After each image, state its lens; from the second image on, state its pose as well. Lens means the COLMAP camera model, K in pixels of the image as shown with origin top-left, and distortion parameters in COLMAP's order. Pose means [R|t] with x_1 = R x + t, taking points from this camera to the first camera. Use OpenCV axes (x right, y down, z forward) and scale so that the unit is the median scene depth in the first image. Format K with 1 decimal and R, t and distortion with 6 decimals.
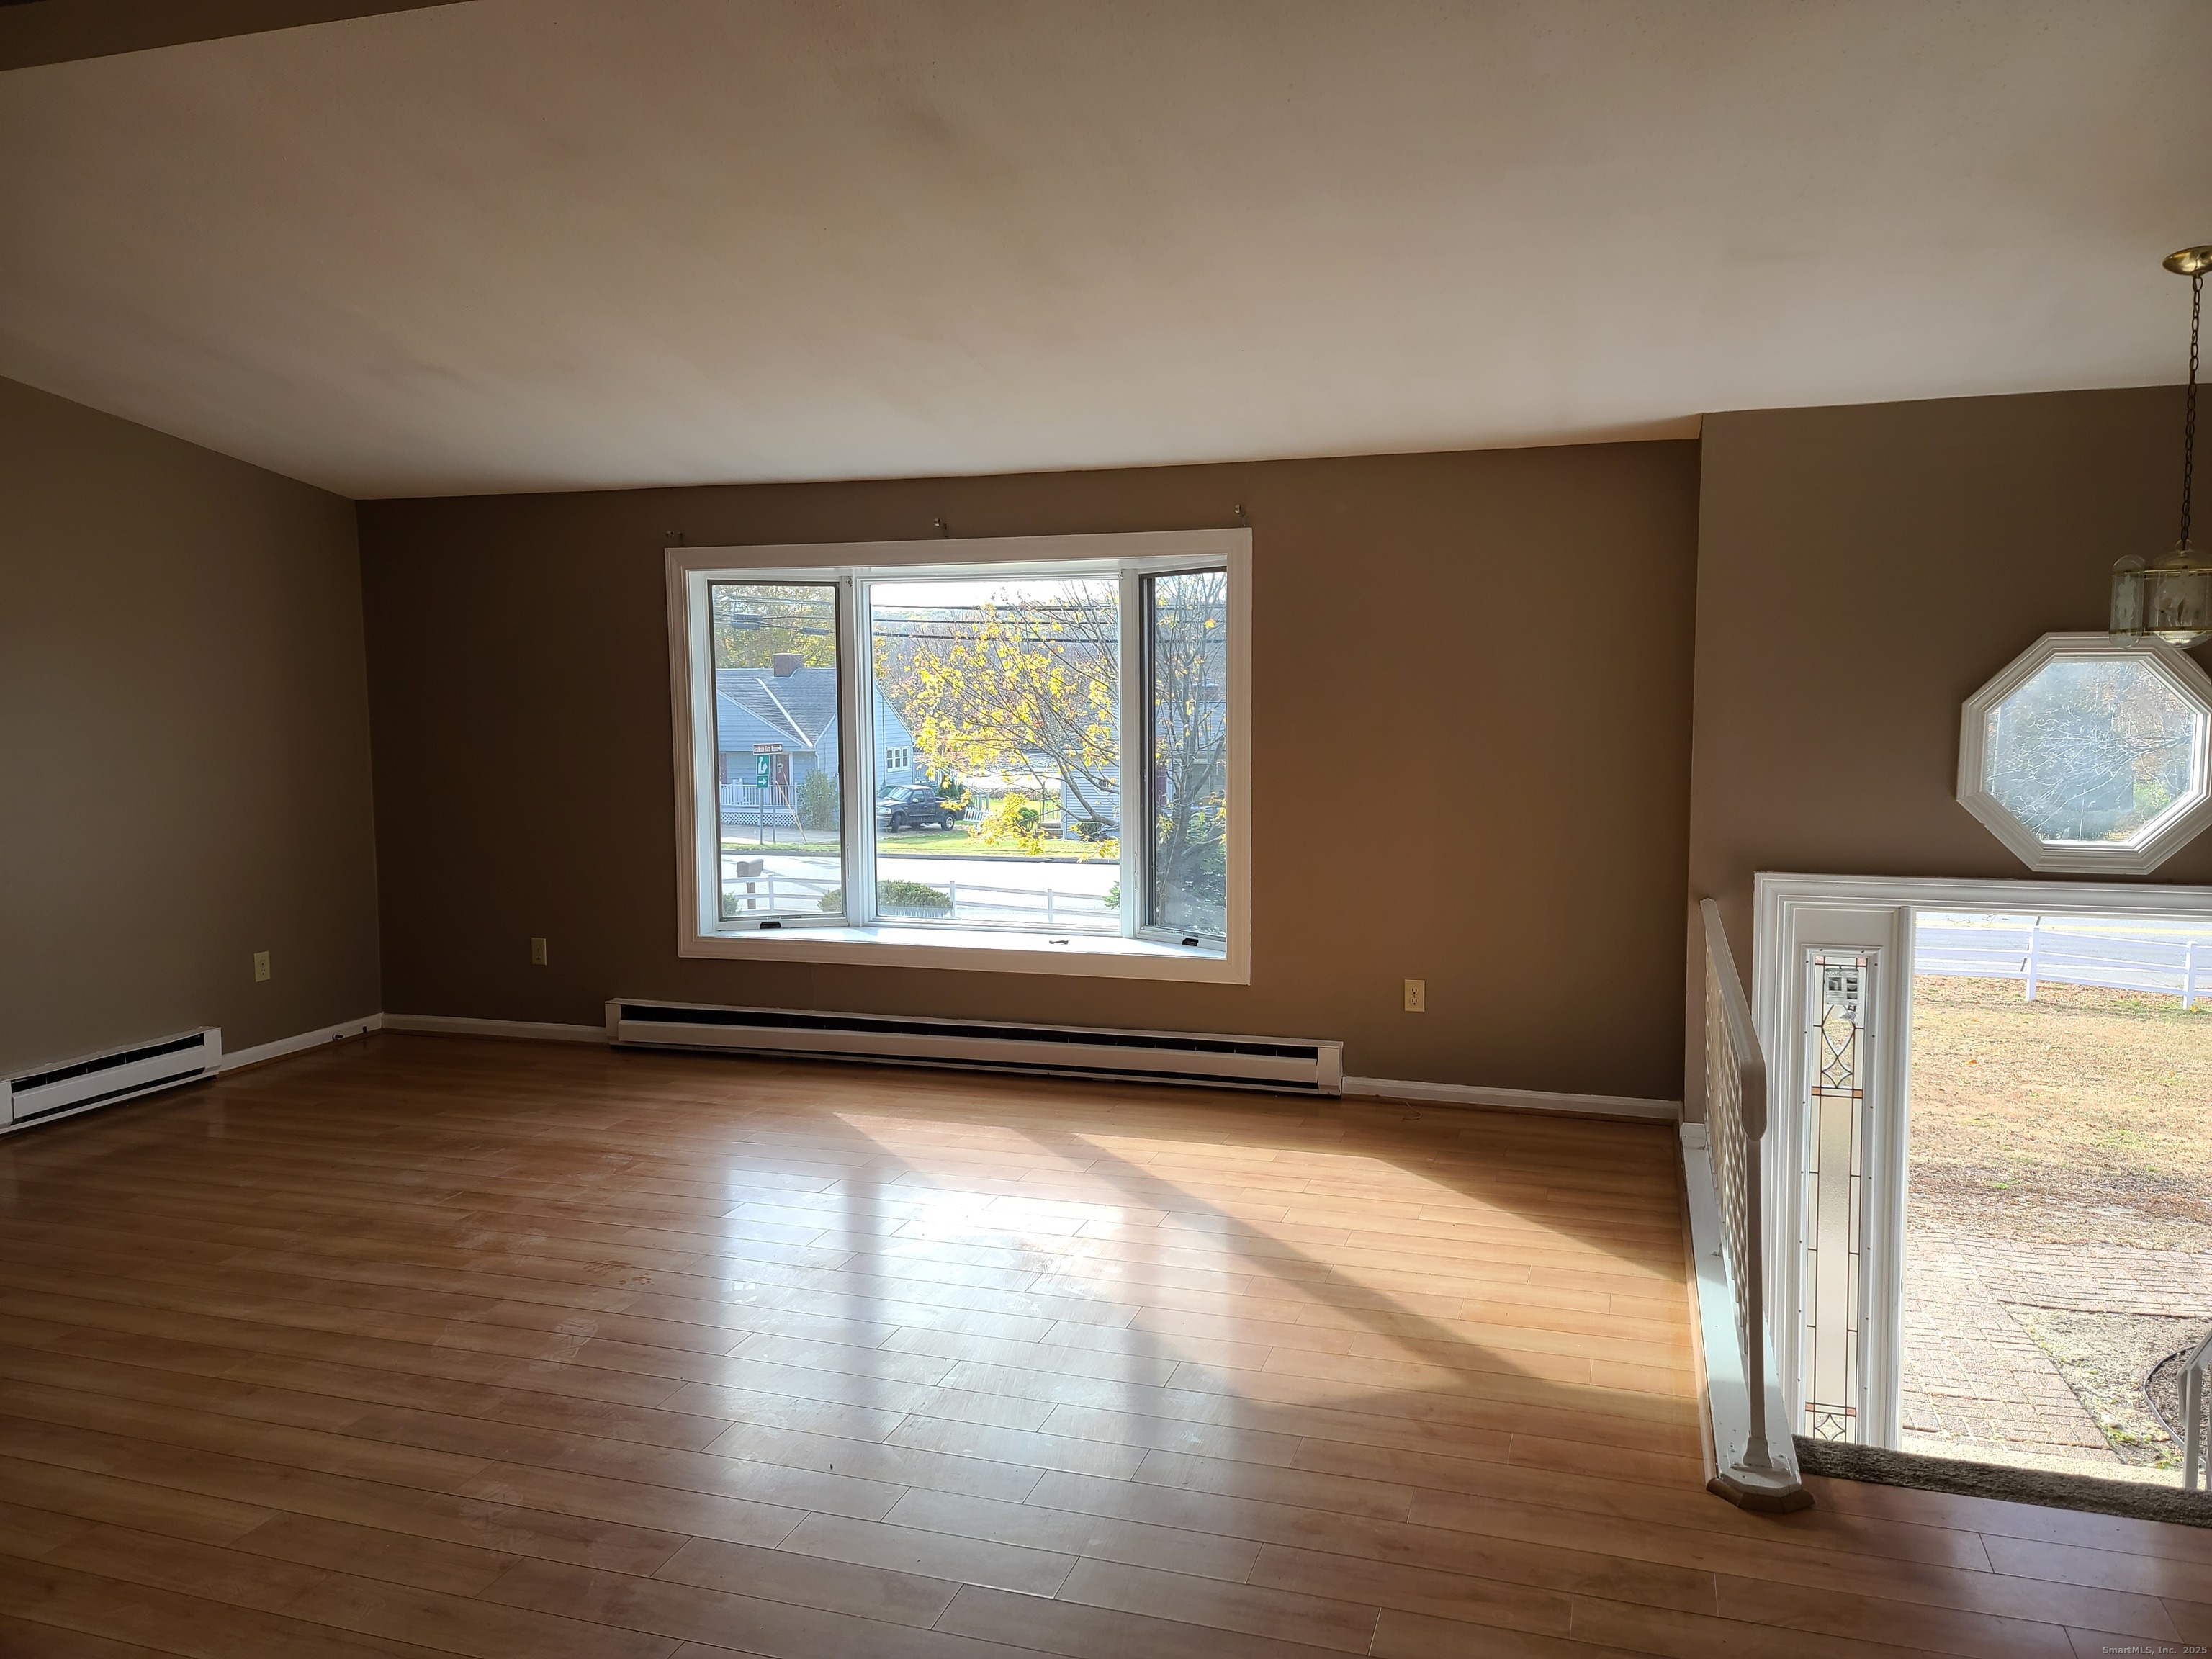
lens RADIAL K [[1611.3, 0, 1133.8], [0, 1611.3, 833.4], [0, 0, 1]] dist [0.081151, -0.075696]
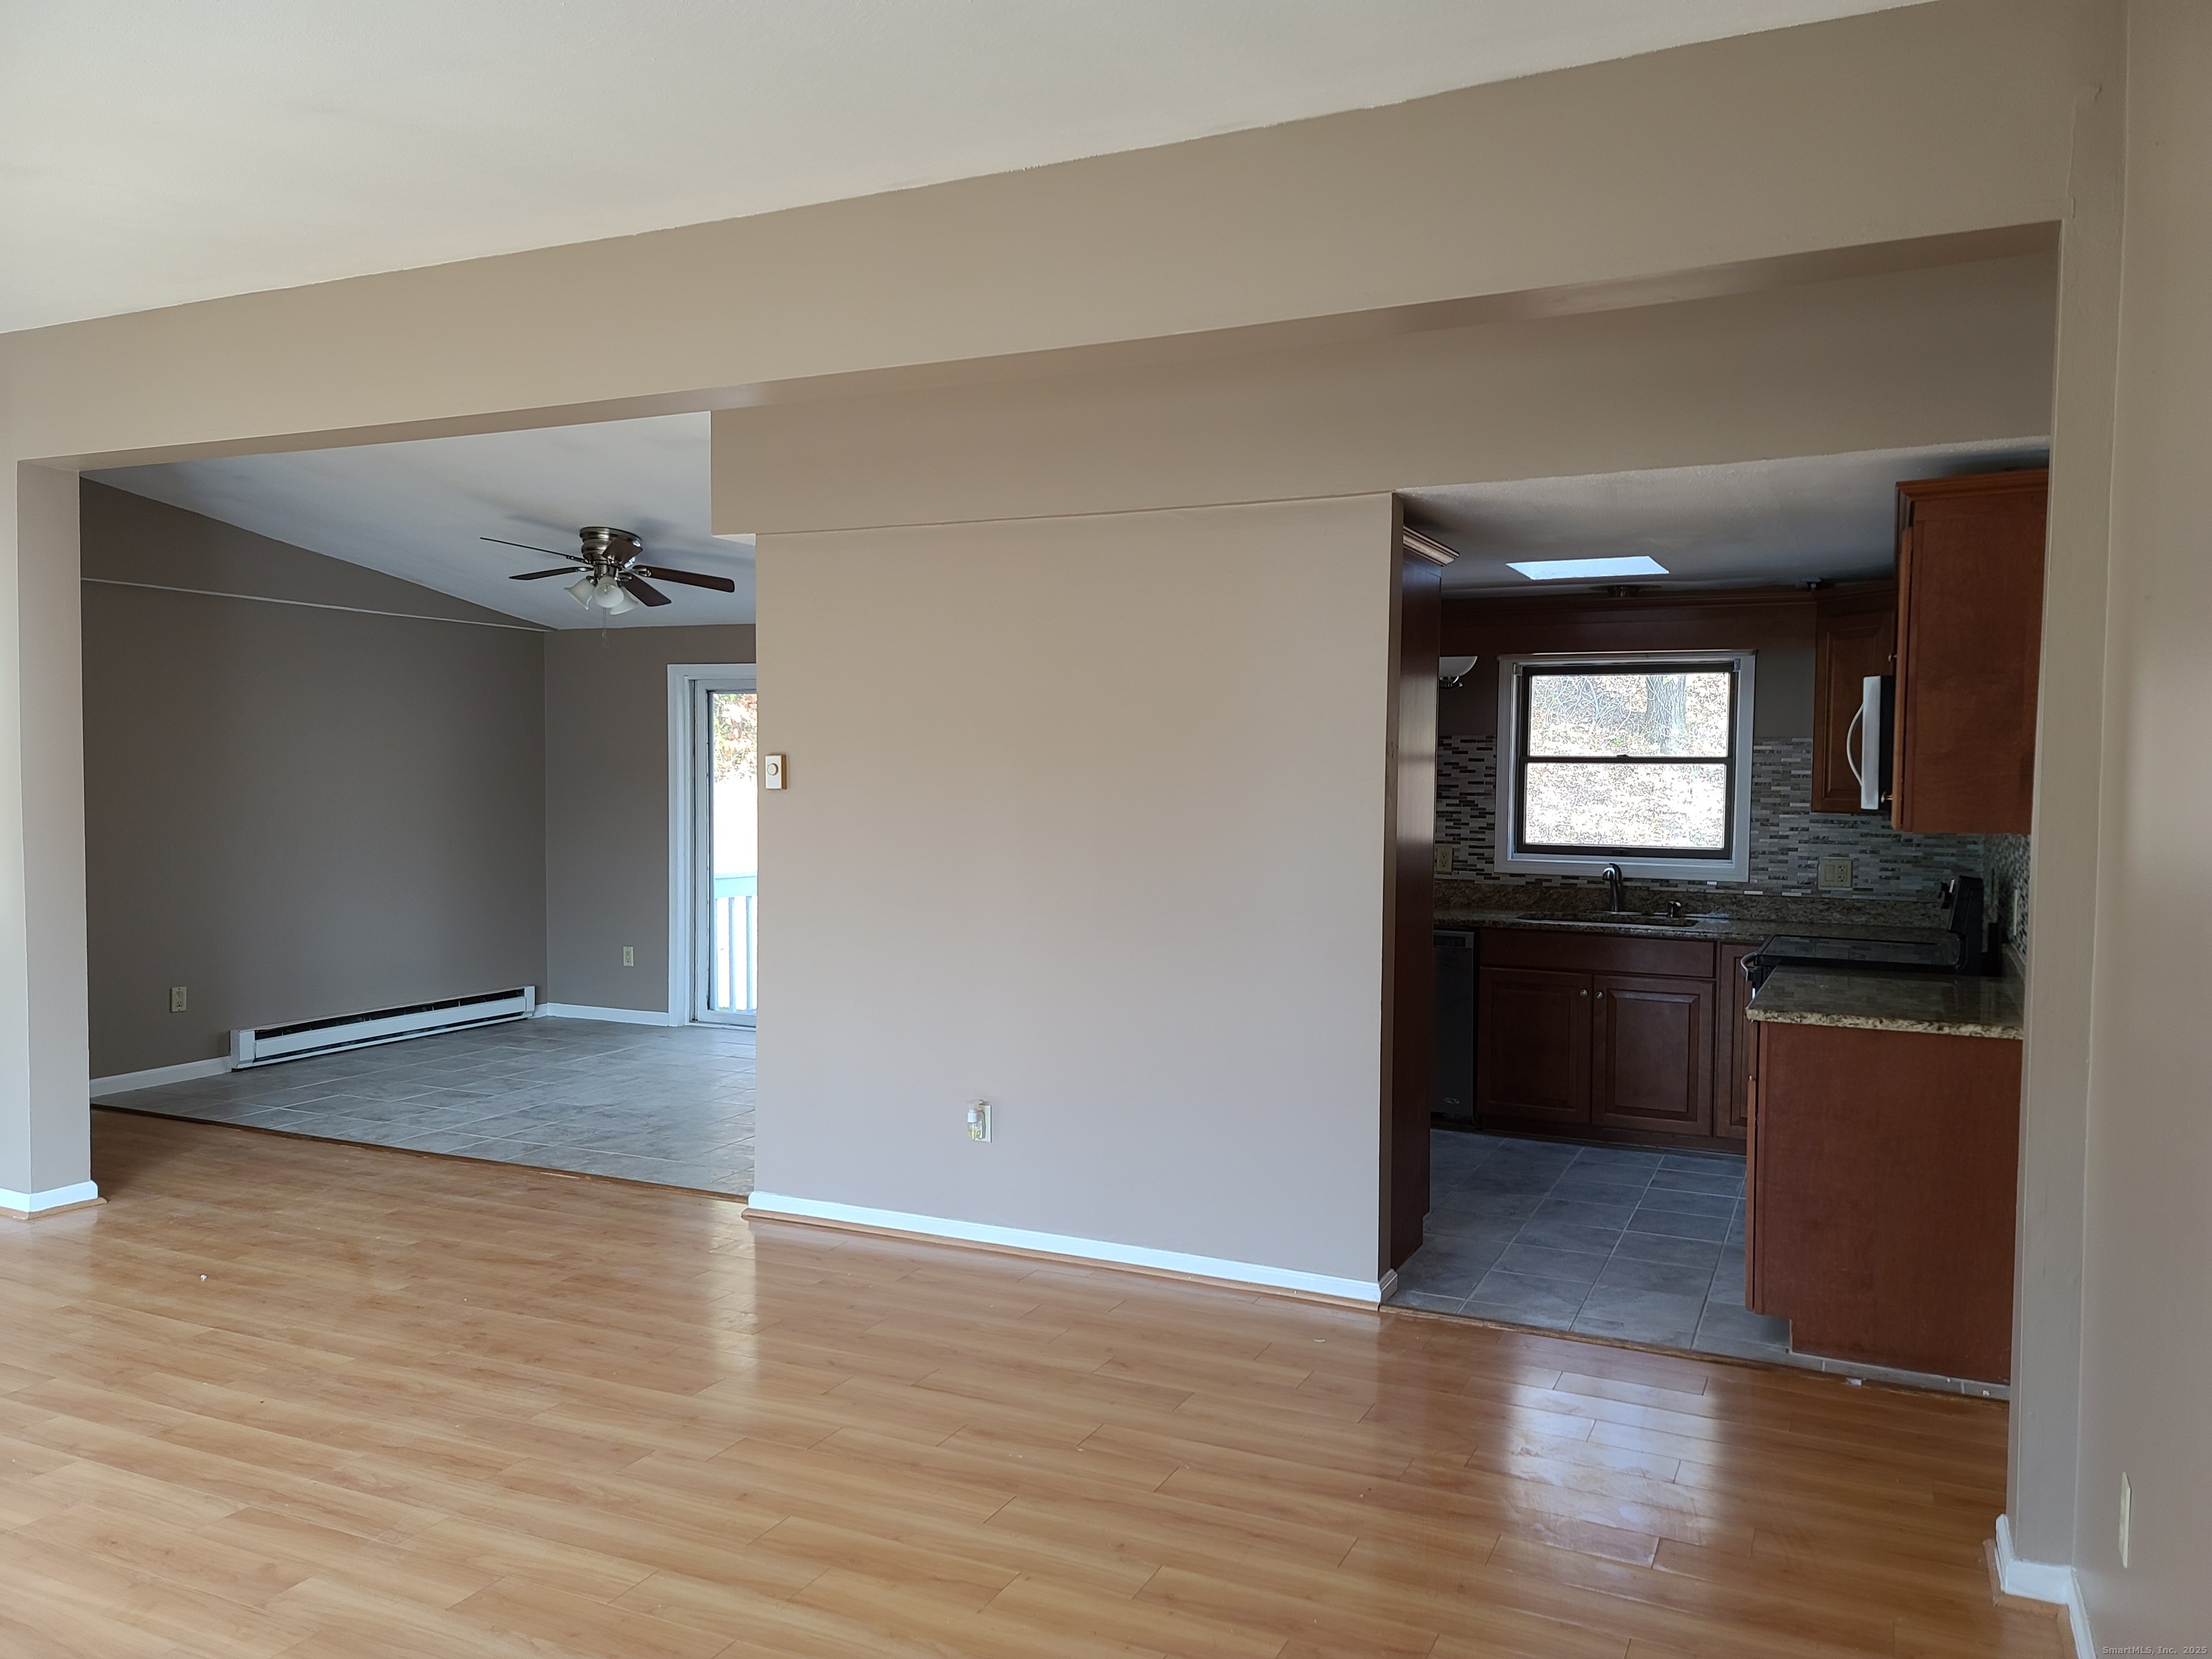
lens RADIAL K [[1611.3, 0, 1128.7], [0, 1611.3, 861.1], [0, 0, 1]] dist [0.081151, -0.075696]
pose [[-0.990710, -0.008975, 0.135696, -0.523630], [0.009733, 0.990582, 0.136576, -0.089526], [-0.135644, 0.136628, -0.981292, 1.096100]]
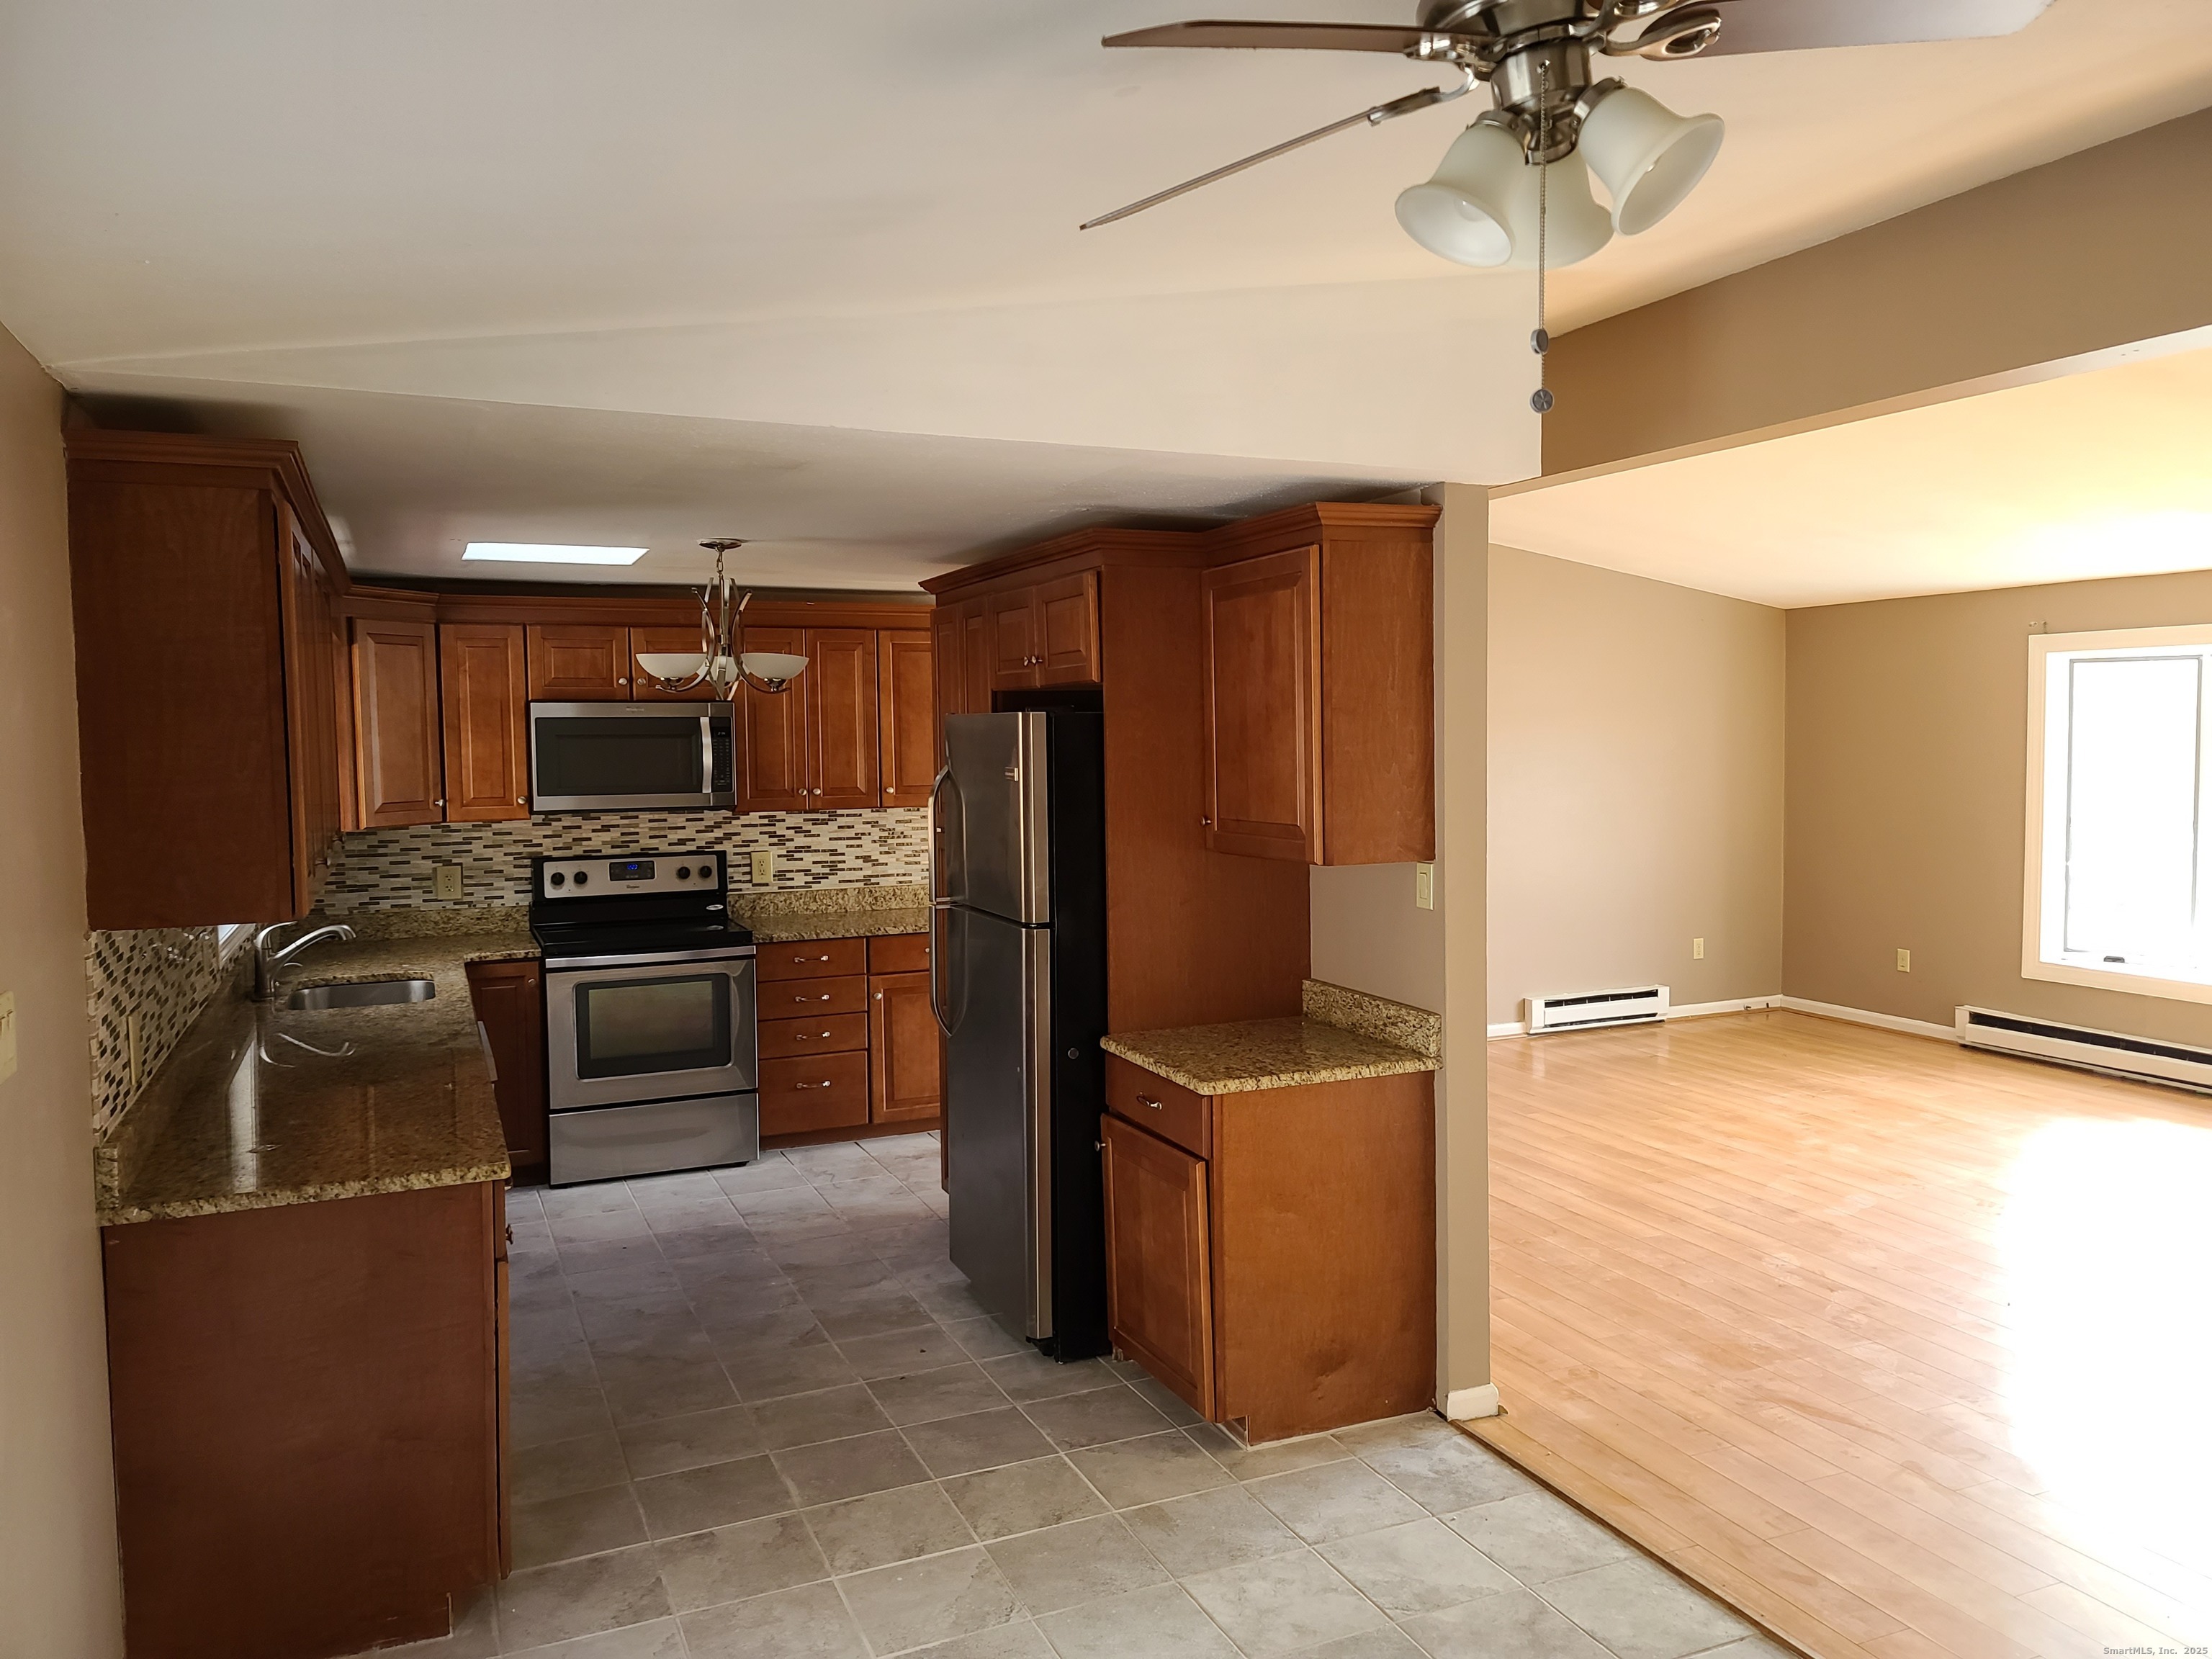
lens RADIAL K [[1611.3, 0, 1132.1], [0, 1611.3, 829.7], [0, 0, 1]] dist [0.081151, -0.075696]
pose [[0.659717, 0.042763, -0.750296, 0.210252], [-0.055783, 0.998412, 0.007855, -0.005035], [0.749441, 0.036671, 0.661055, -0.321584]]
